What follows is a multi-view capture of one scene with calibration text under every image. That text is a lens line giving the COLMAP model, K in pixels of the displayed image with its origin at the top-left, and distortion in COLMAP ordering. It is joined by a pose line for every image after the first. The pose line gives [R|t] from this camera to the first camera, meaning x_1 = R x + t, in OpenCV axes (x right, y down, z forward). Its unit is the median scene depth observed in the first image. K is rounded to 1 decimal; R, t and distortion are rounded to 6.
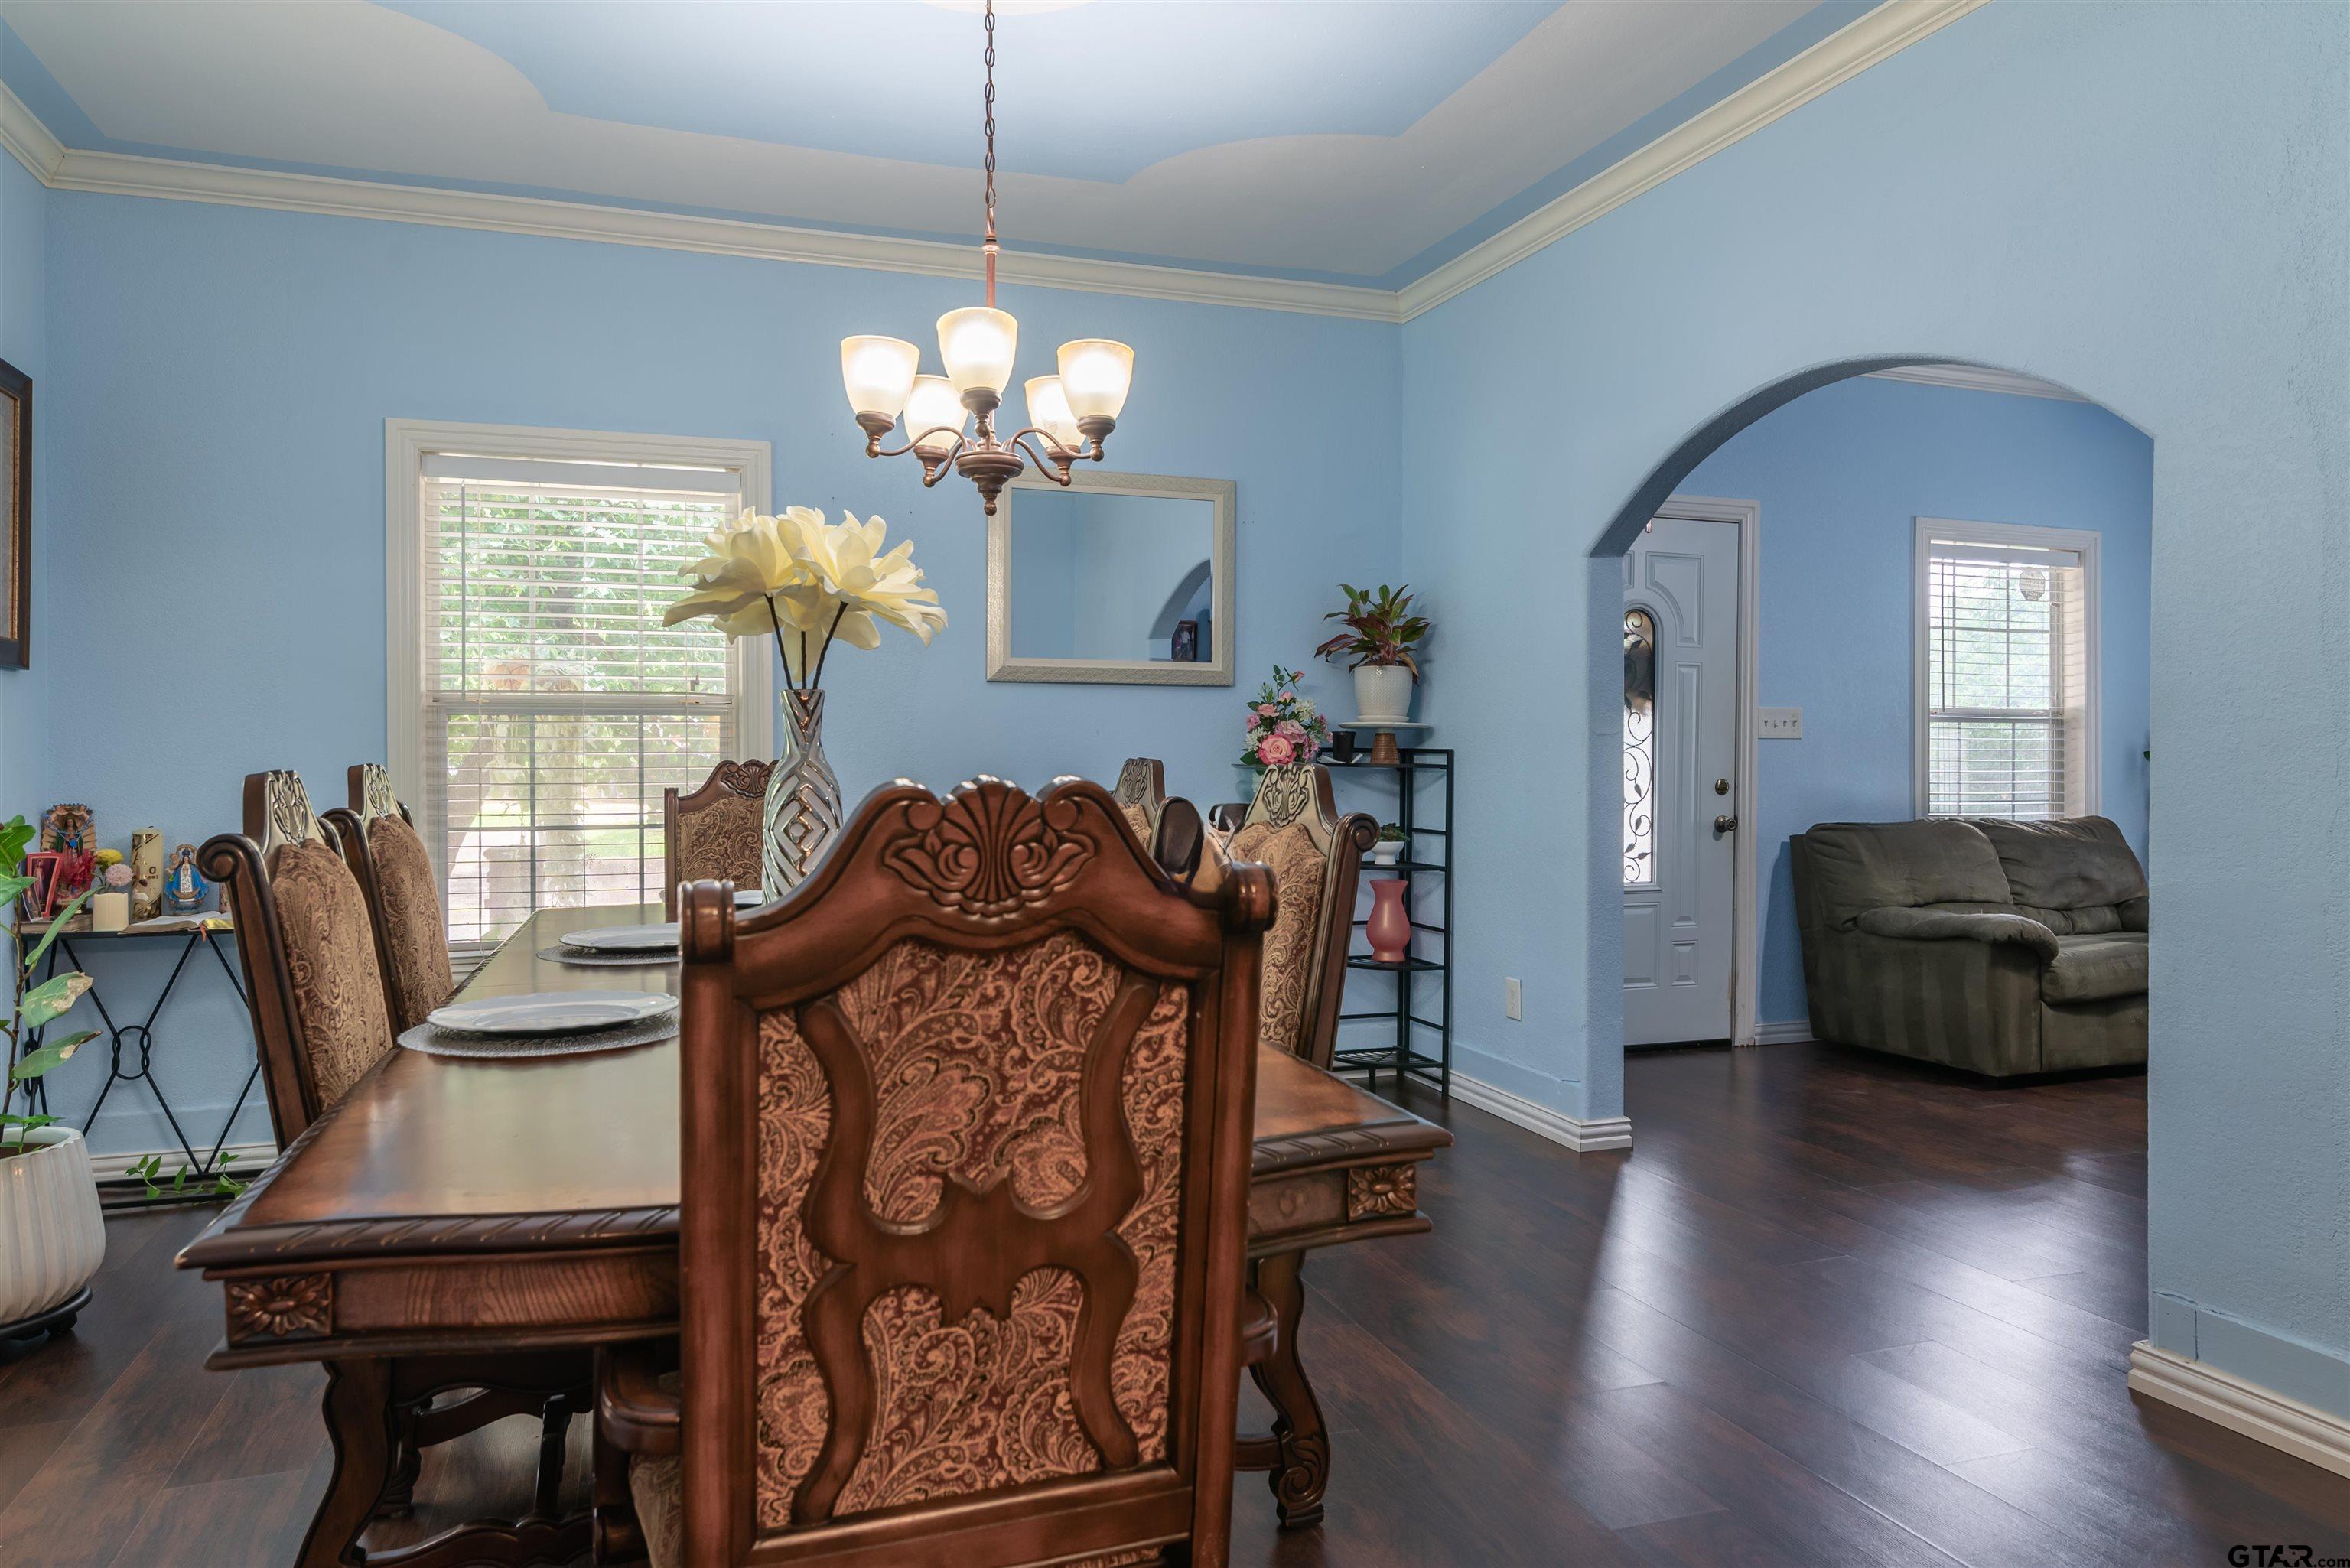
lens RADIAL K [[1479.7, 0, 1161.7], [0, 1479.7, 762.9], [0, 0, 1]] dist [-0.004493, -0.000933]
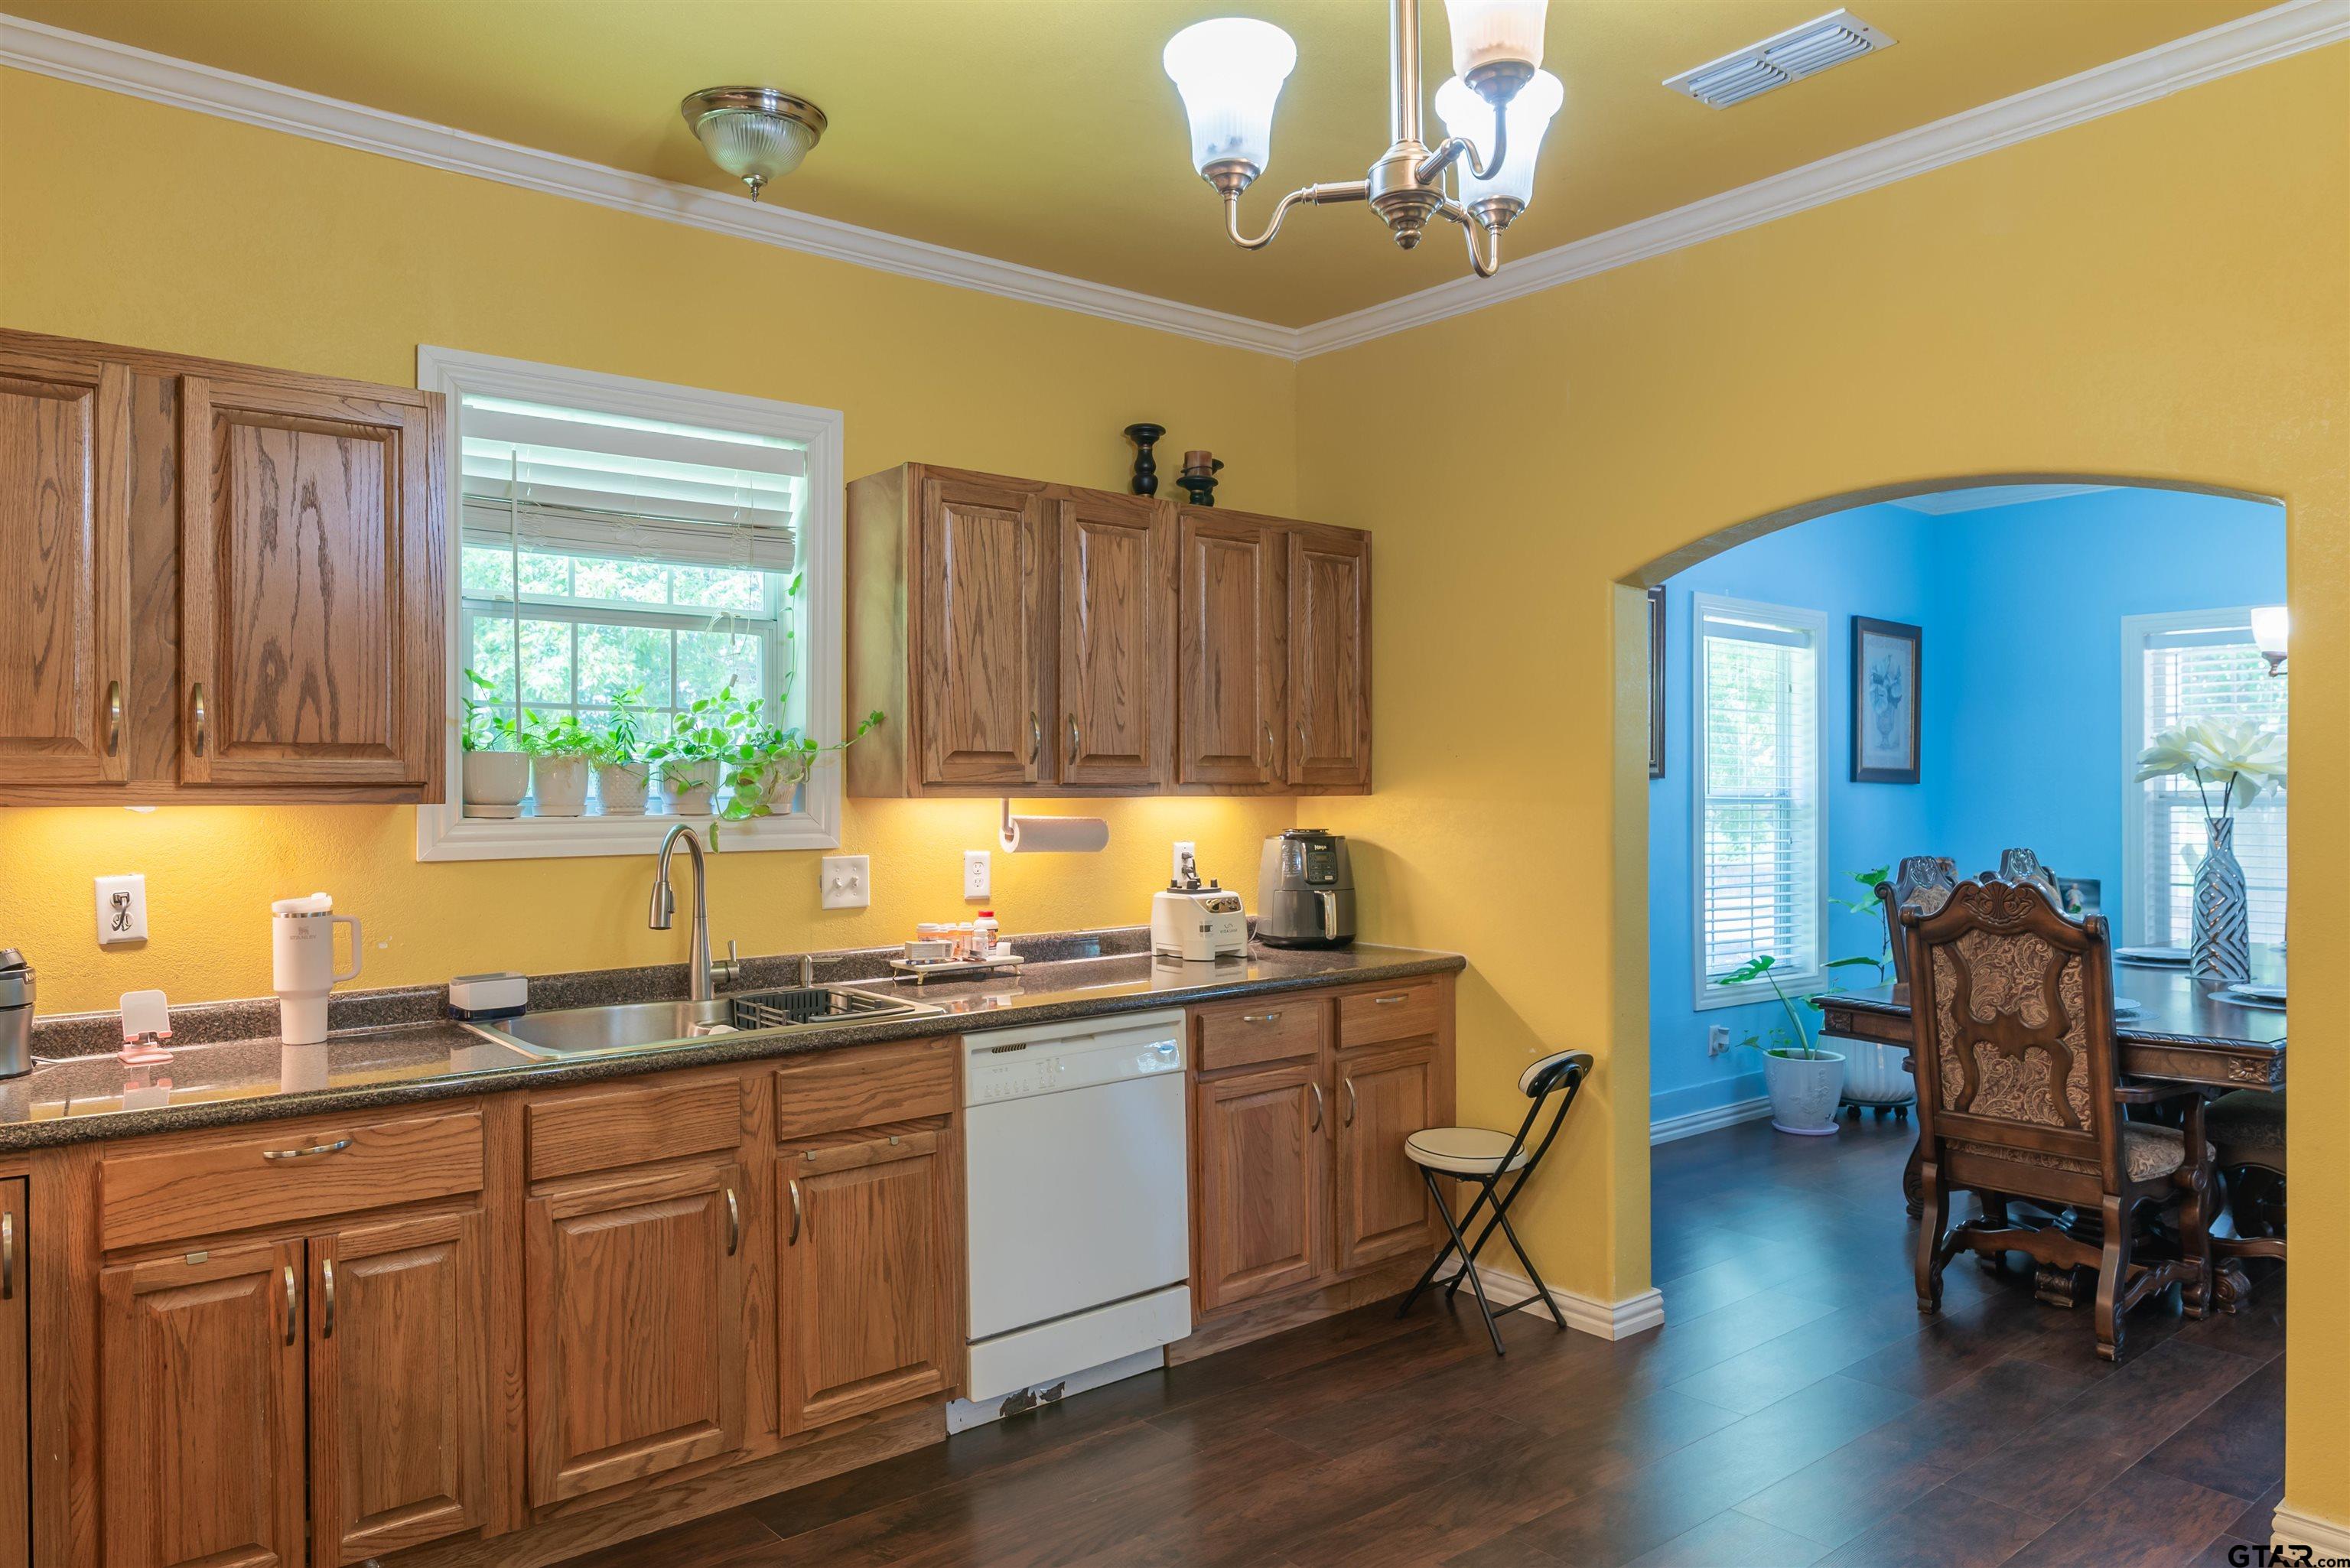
lens RADIAL K [[1515.5, 0, 1162.0], [0, 1515.5, 786.7], [0, 0, 1]] dist [-0.003952, -0.003695]
pose [[0.334295, 0.001503, -0.942467, 1.099797], [-0.005779, 0.999983, -0.000455, -0.083052], [0.942451, 0.005599, 0.334298, -0.832485]]
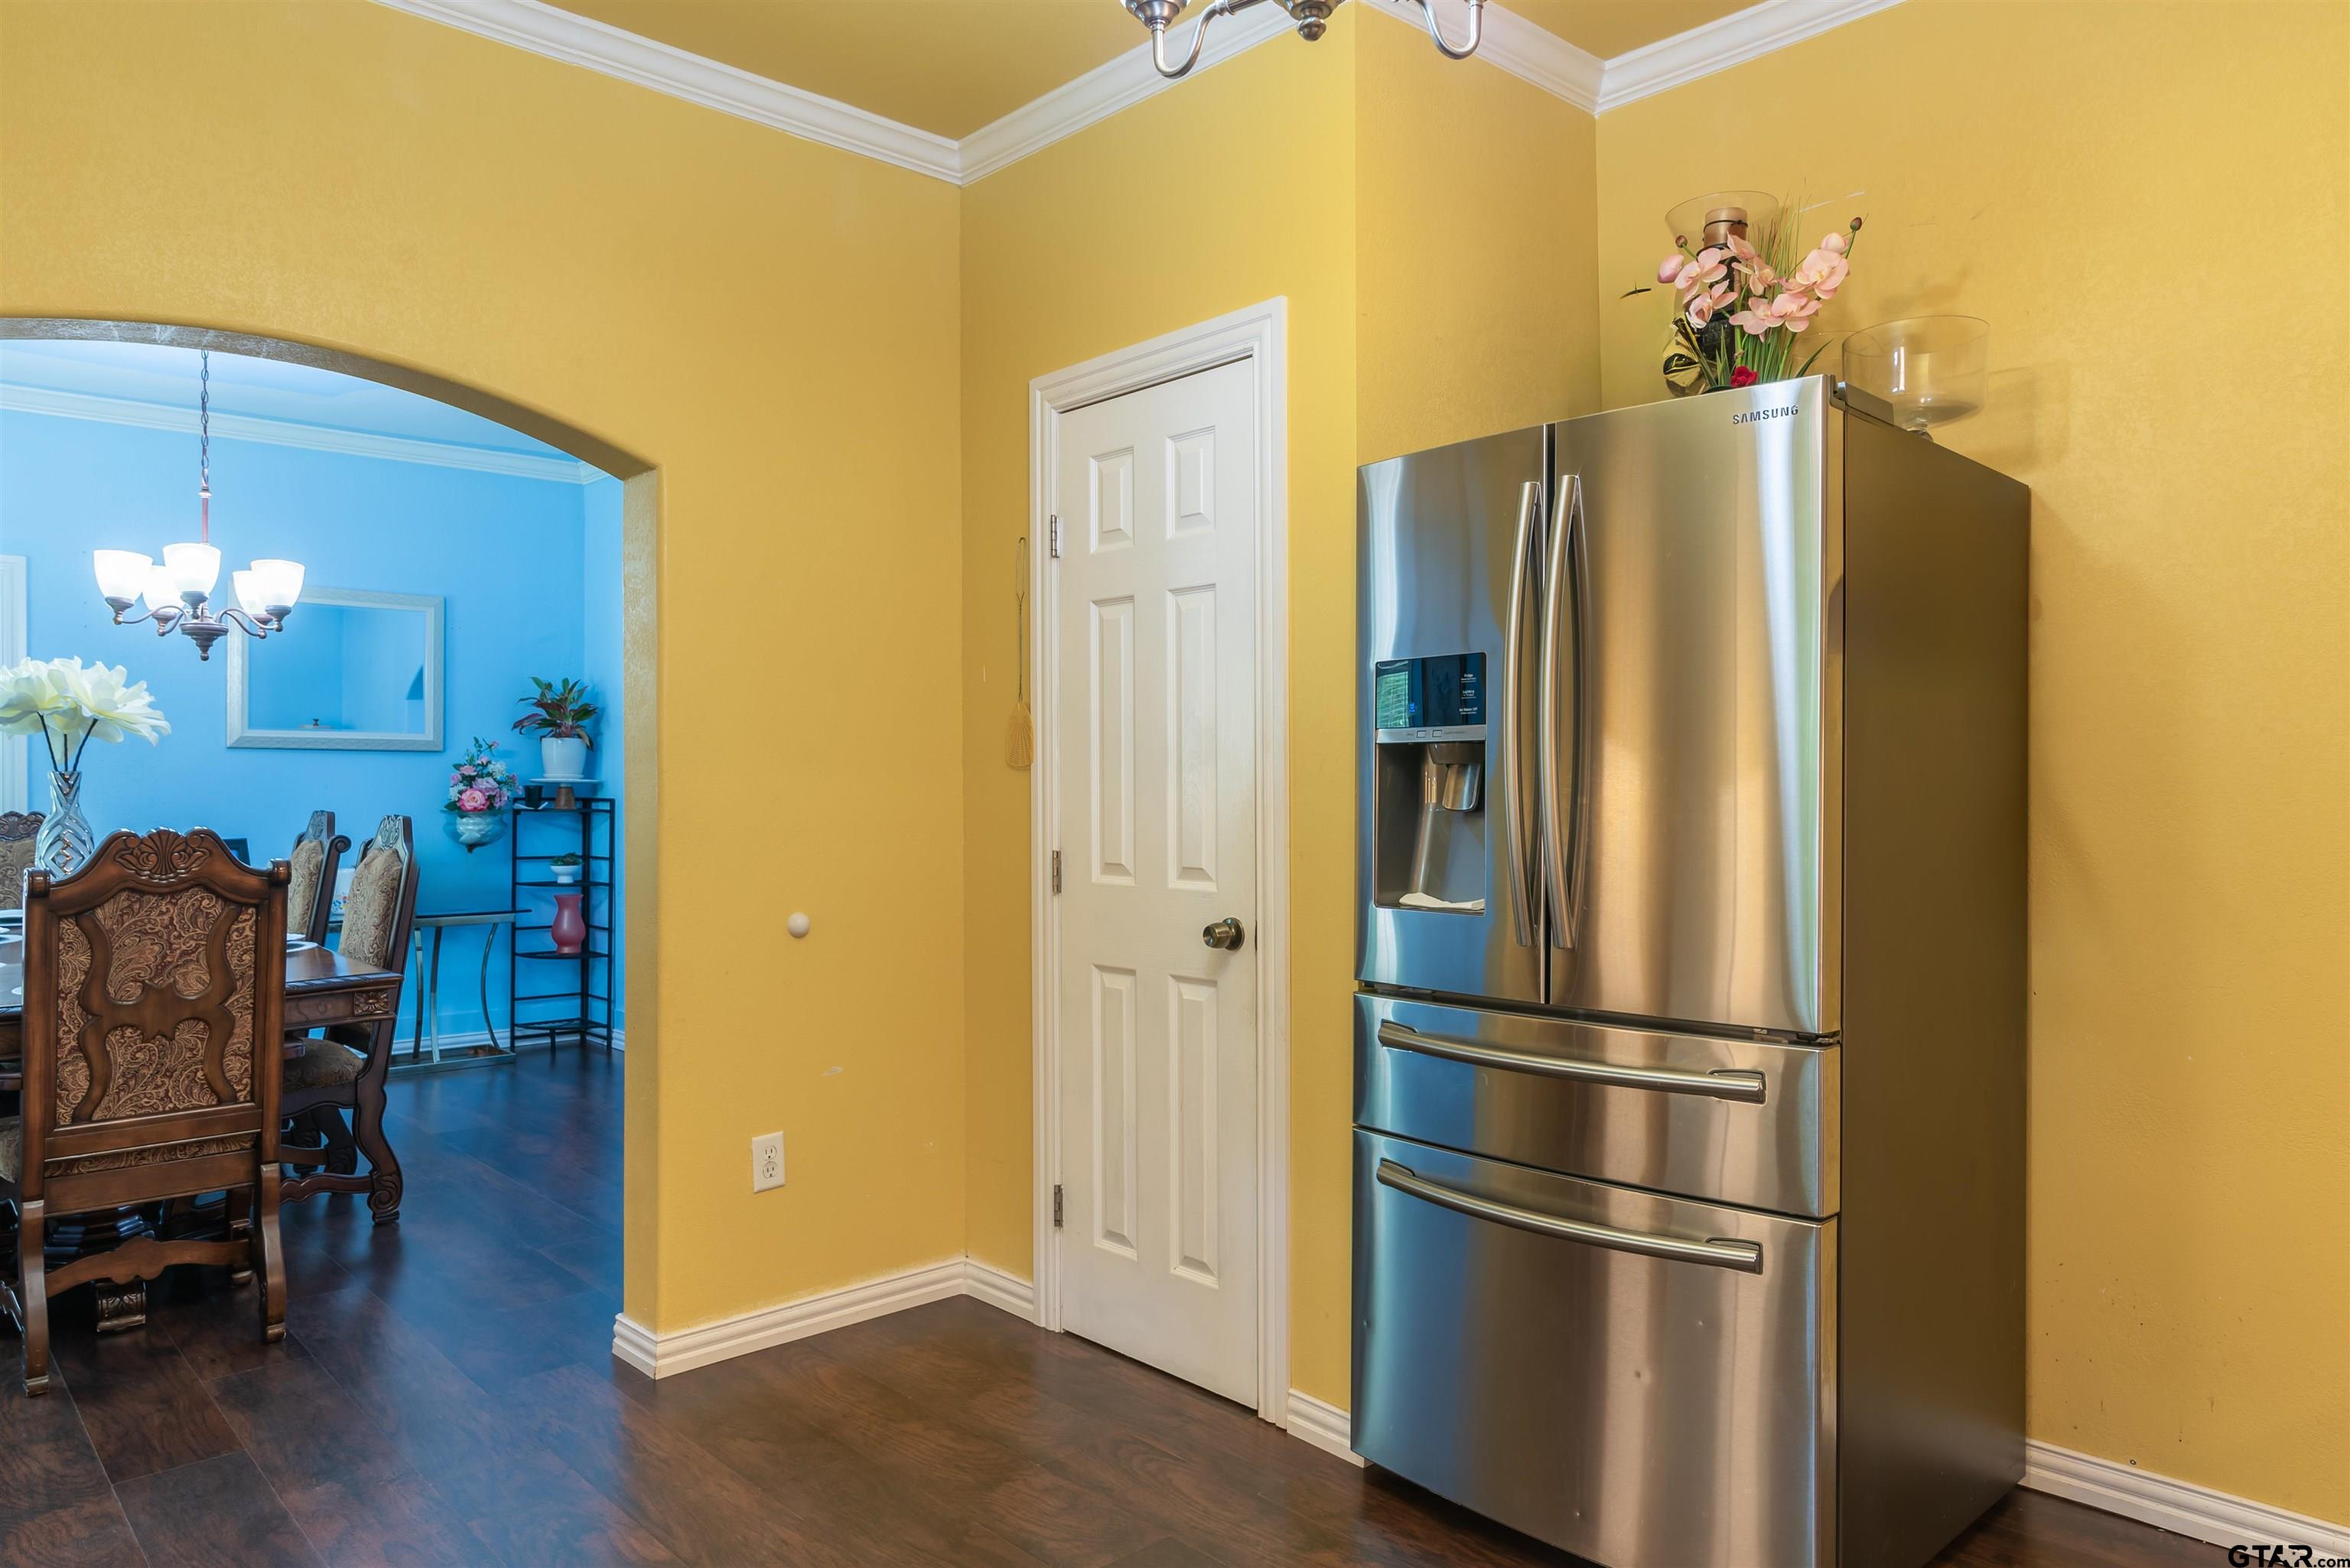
lens RADIAL K [[1515.5, 0, 1159.8], [0, 1515.5, 783.8], [0, 0, 1]] dist [-0.003952, -0.003695]
pose [[0.919607, -0.000280, 0.392839, 0.219217], [0.003897, 0.999957, -0.008410, -0.018504], [-0.392820, 0.009265, 0.919569, -1.039593]]
